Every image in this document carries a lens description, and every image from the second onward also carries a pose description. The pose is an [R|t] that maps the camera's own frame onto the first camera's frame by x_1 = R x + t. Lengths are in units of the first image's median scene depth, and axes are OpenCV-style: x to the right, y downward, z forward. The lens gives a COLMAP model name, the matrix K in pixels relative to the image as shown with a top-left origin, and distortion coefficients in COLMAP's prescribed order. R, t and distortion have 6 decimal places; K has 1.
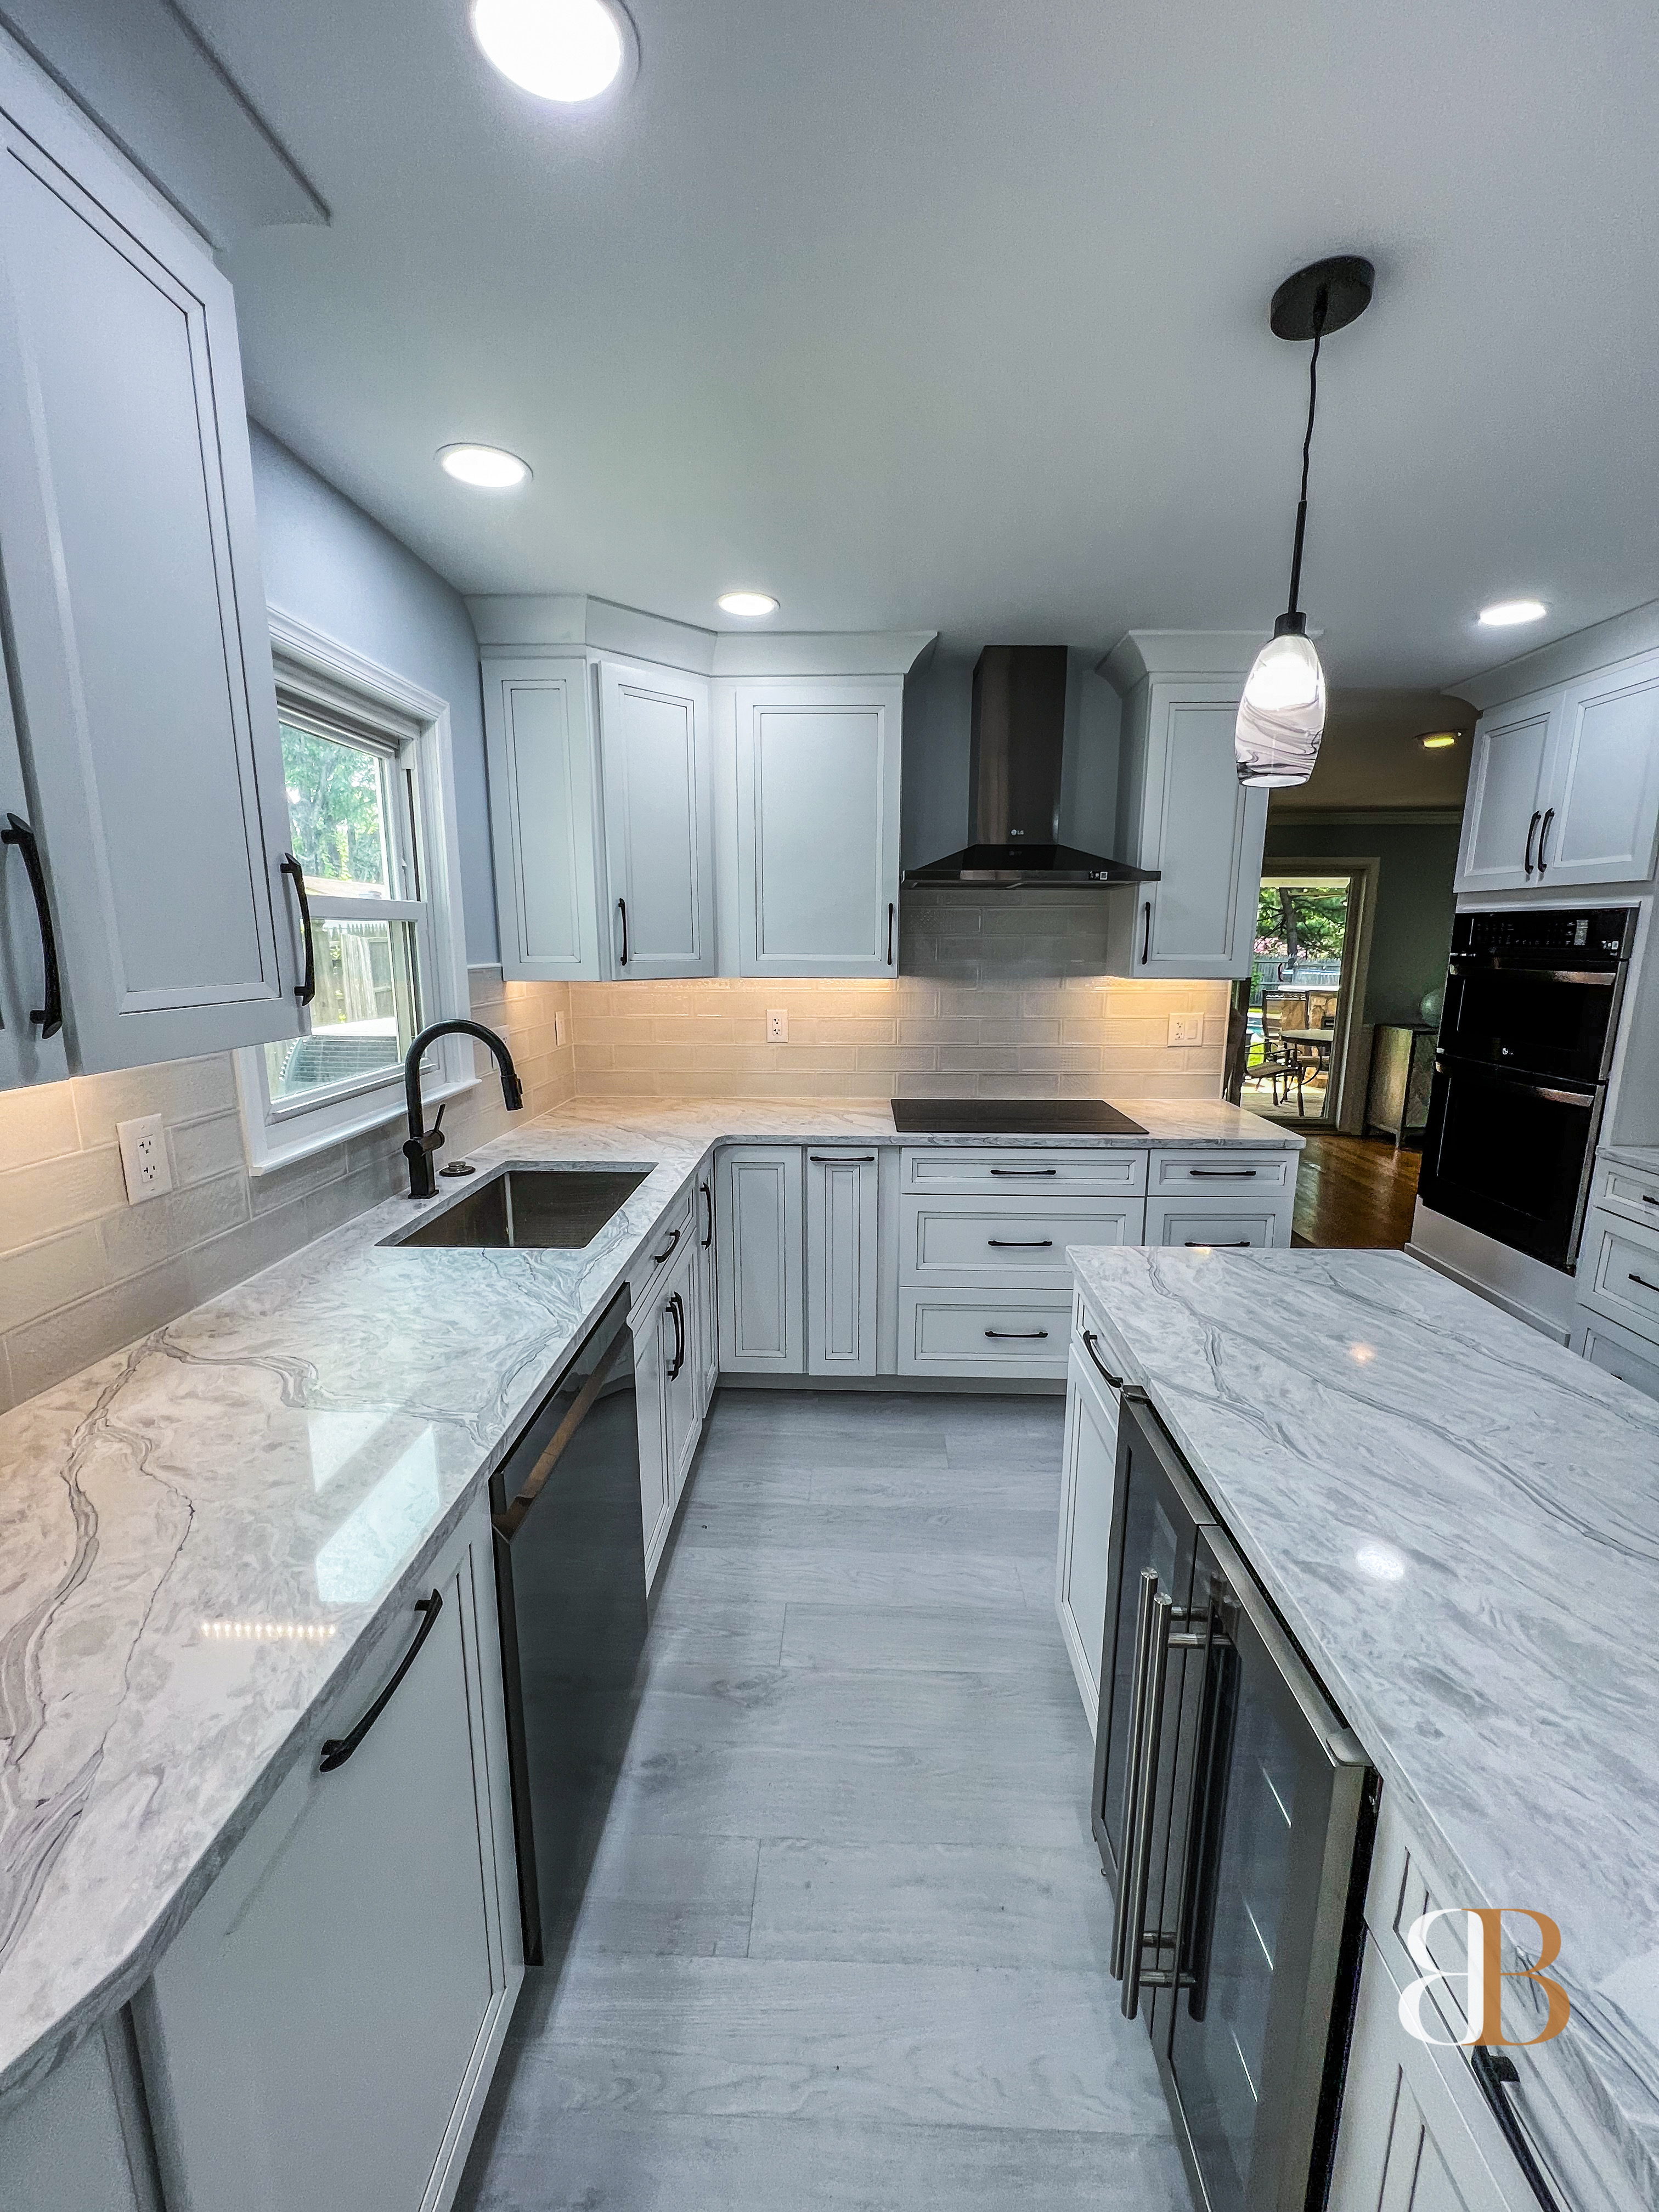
lens RADIAL K [[882.5, 0, 833.1], [0, 882.5, 1103.2], [0, 0, 1]] dist [-0.002365, 0.000753]
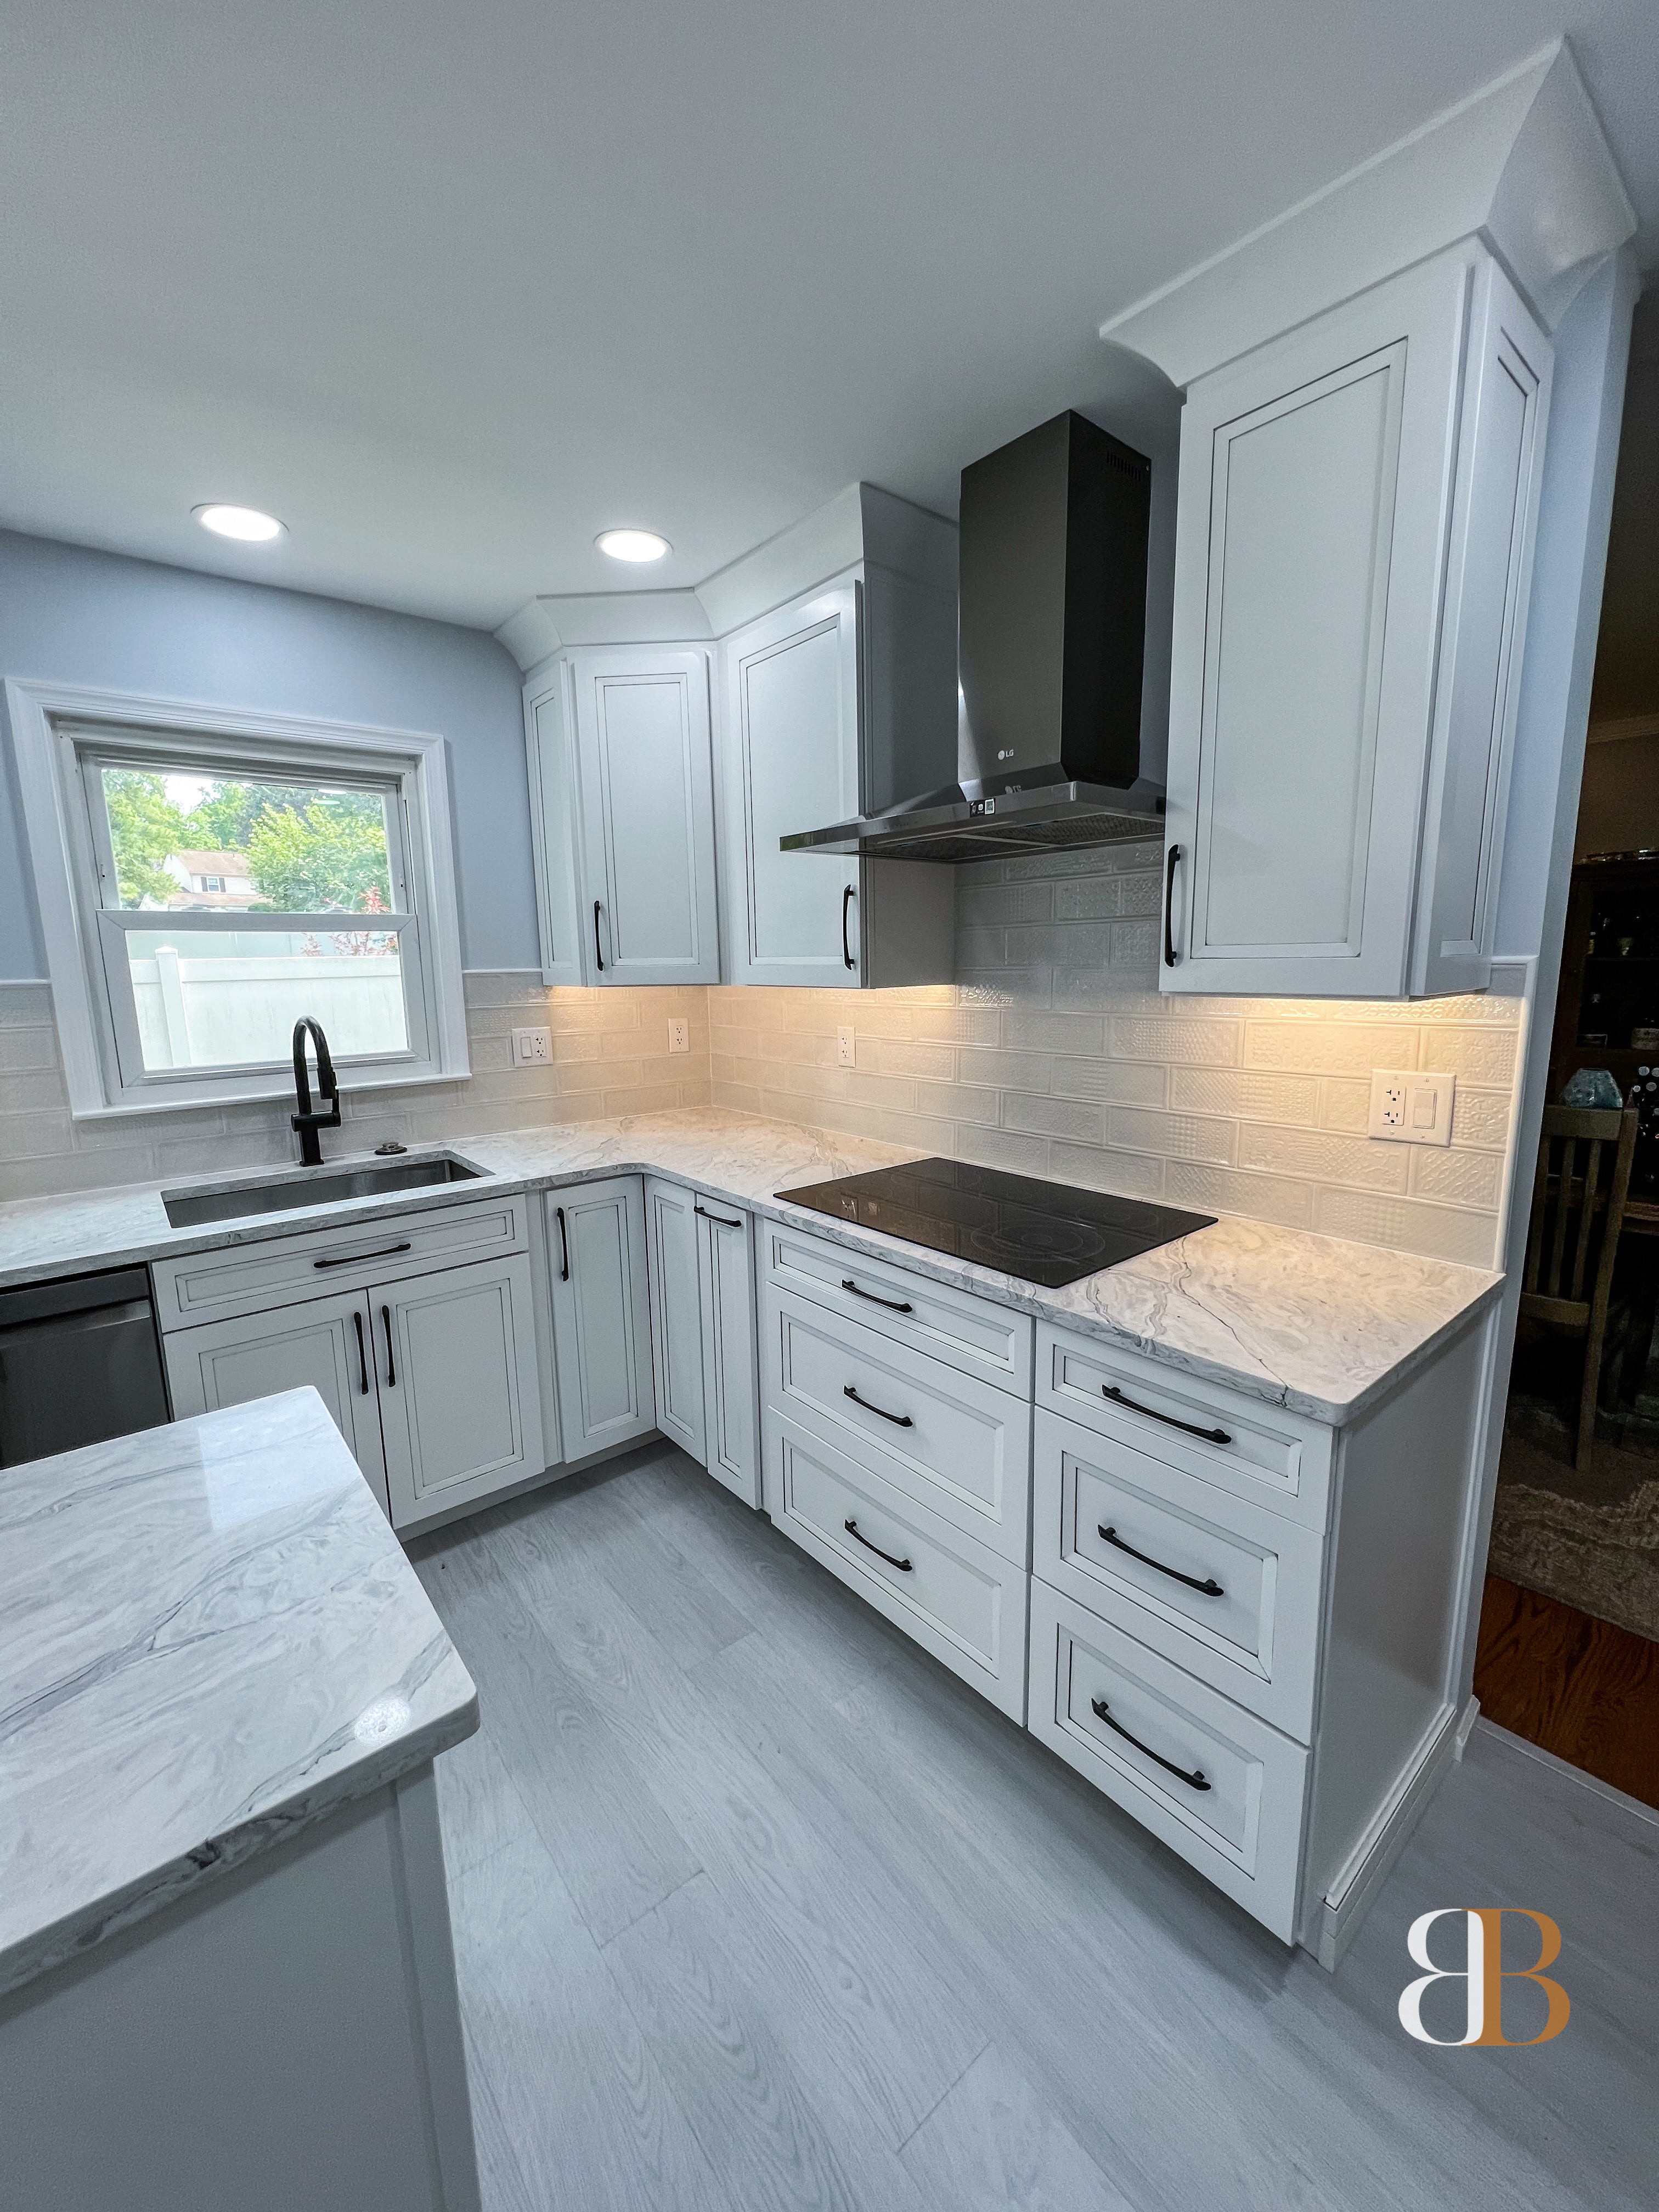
lens RADIAL K [[882.5, 0, 836.1], [0, 882.5, 1102.5], [0, 0, 1]] dist [-0.002365, 0.000753]
pose [[0.663729, 0.107922, -0.740146, 0.647703], [-0.120955, 0.991998, 0.036178, -0.078050], [0.738128, 0.065512, 0.671472, 0.545118]]
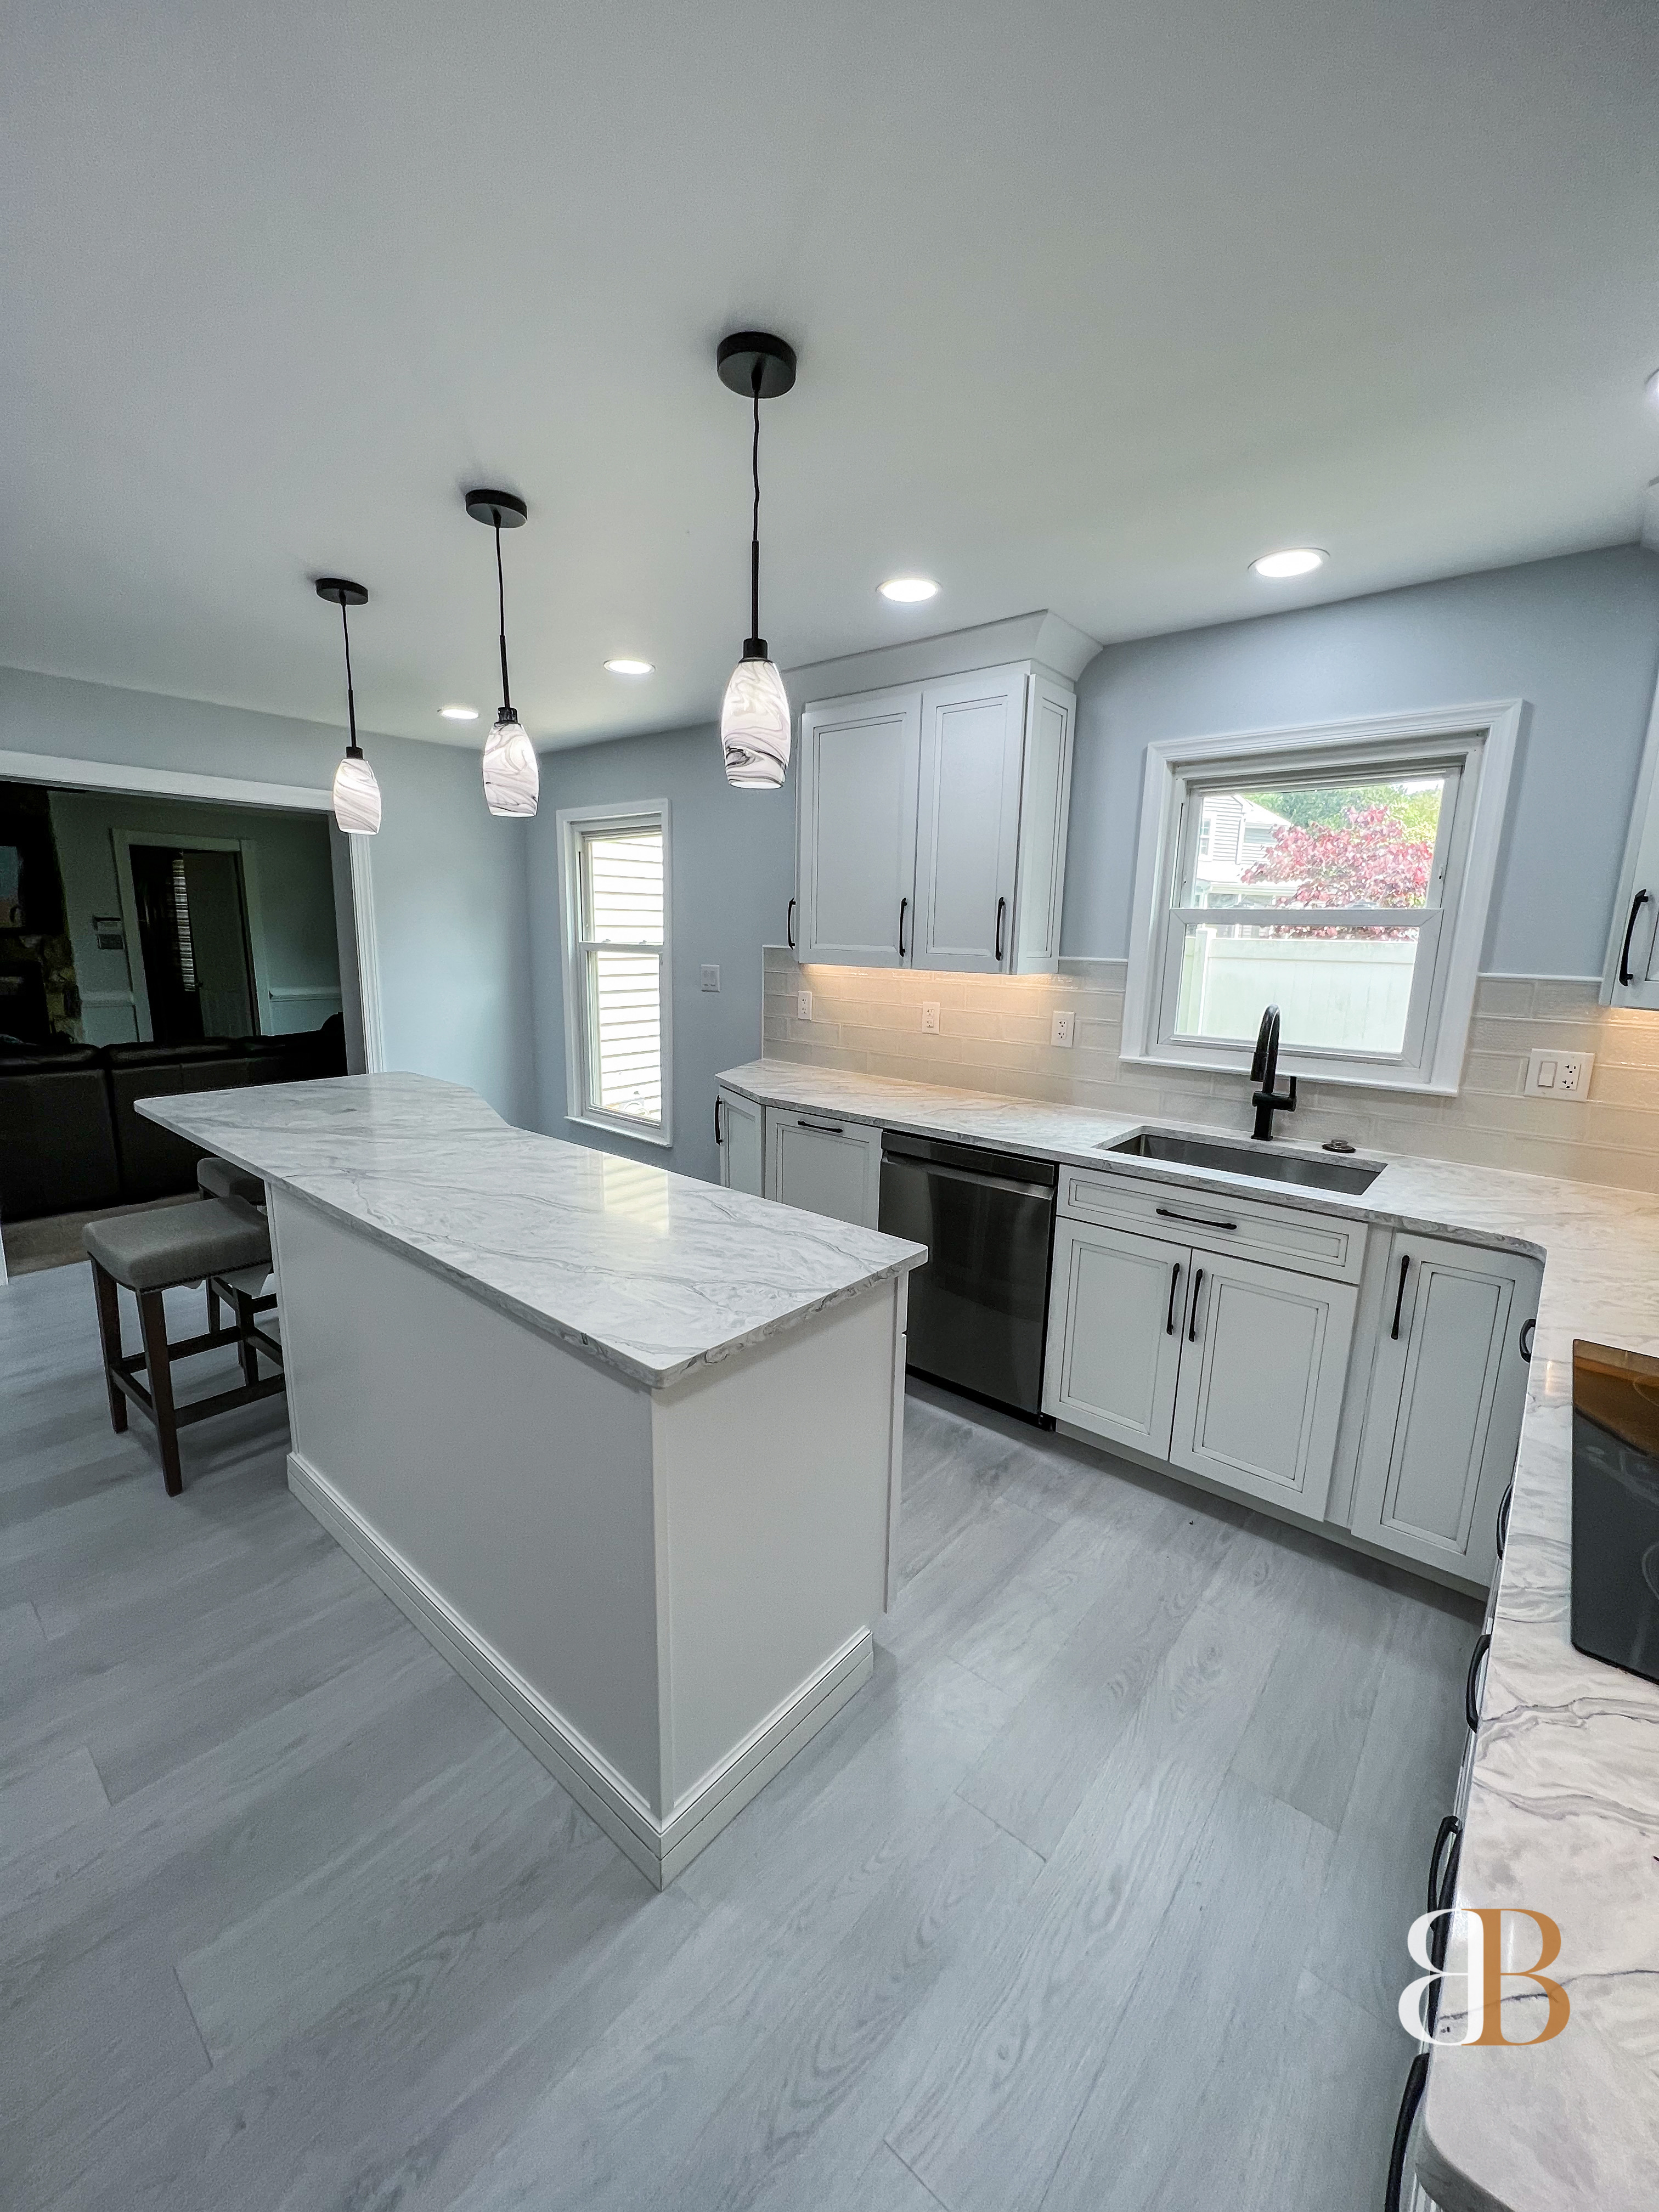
lens RADIAL K [[882.5, 0, 835.9], [0, 882.5, 1102.8], [0, 0, 1]] dist [-0.002365, 0.000753]
pose [[-0.615926, 0.133947, -0.776333, 0.689447], [-0.170282, 0.939509, 0.297200, -0.167160], [0.769181, 0.315249, -0.555859, 0.921923]]
